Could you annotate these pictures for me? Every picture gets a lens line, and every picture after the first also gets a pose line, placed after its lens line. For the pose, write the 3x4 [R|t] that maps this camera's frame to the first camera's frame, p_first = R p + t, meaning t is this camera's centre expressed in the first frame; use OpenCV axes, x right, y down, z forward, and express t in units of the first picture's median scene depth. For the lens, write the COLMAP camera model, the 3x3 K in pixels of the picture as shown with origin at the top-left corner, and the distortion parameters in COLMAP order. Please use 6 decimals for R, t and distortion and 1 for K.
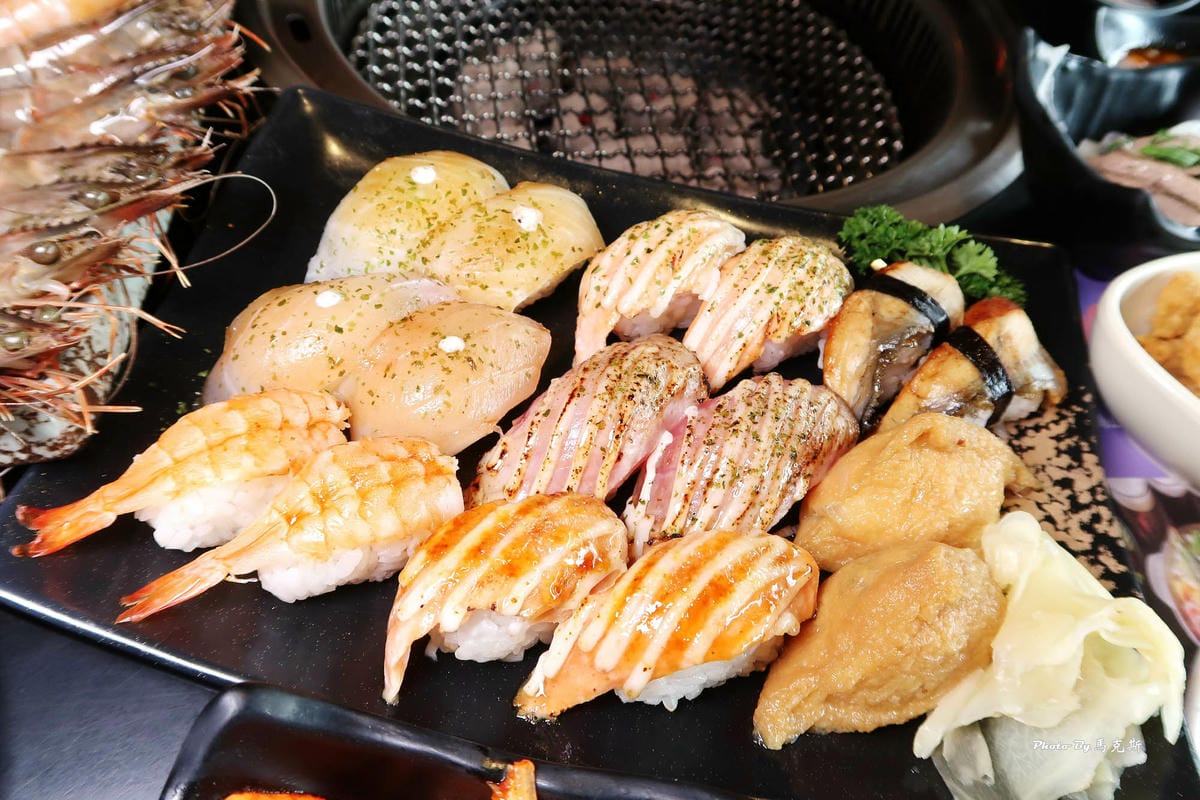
lens RADIAL K [[822.6, 0, 600.0], [0, 822.6, 400.0], [0, 0, 1]] dist [-0.023339, 0.011141]
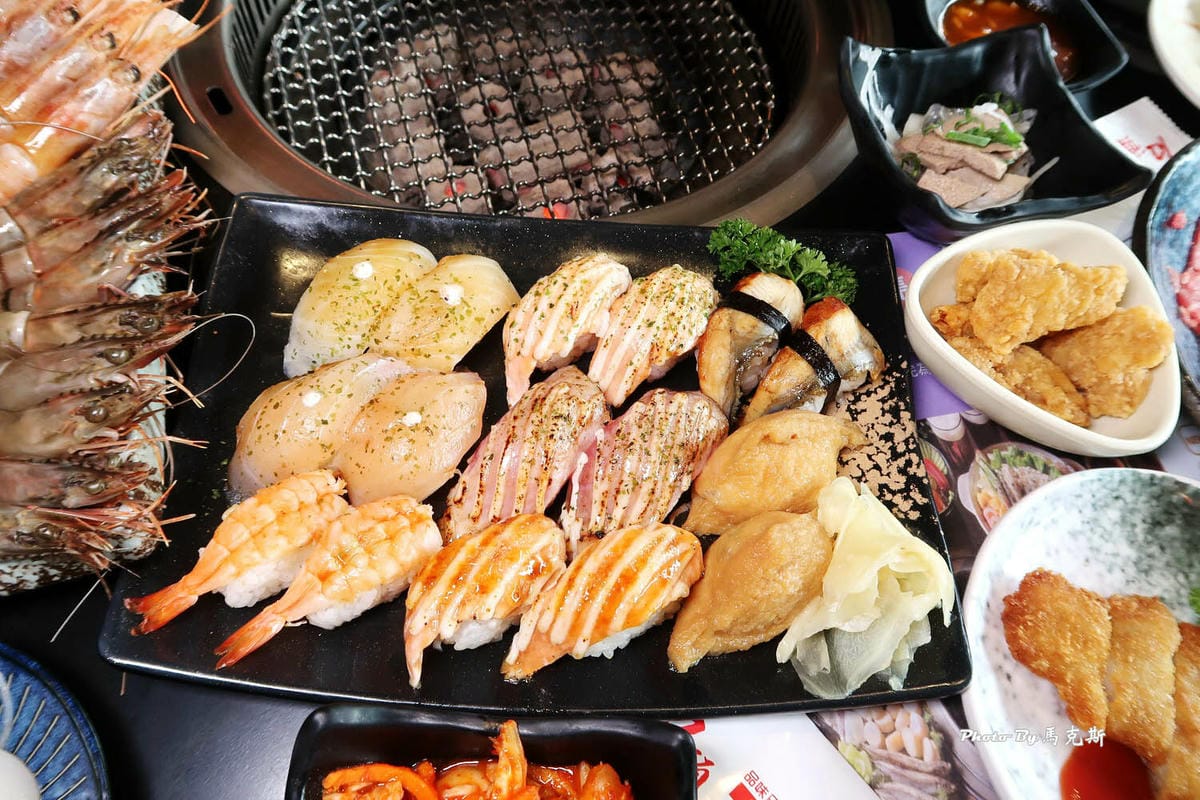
lens RADIAL K [[822.6, 0, 600.0], [0, 822.6, 400.0], [0, 0, 1]] dist [-0.023339, 0.011141]
pose [[0.987807, -0.152787, 0.029887, 0.083775], [0.146950, 0.978447, 0.145075, -0.242123], [-0.051408, -0.138914, 0.988969, -0.316897]]
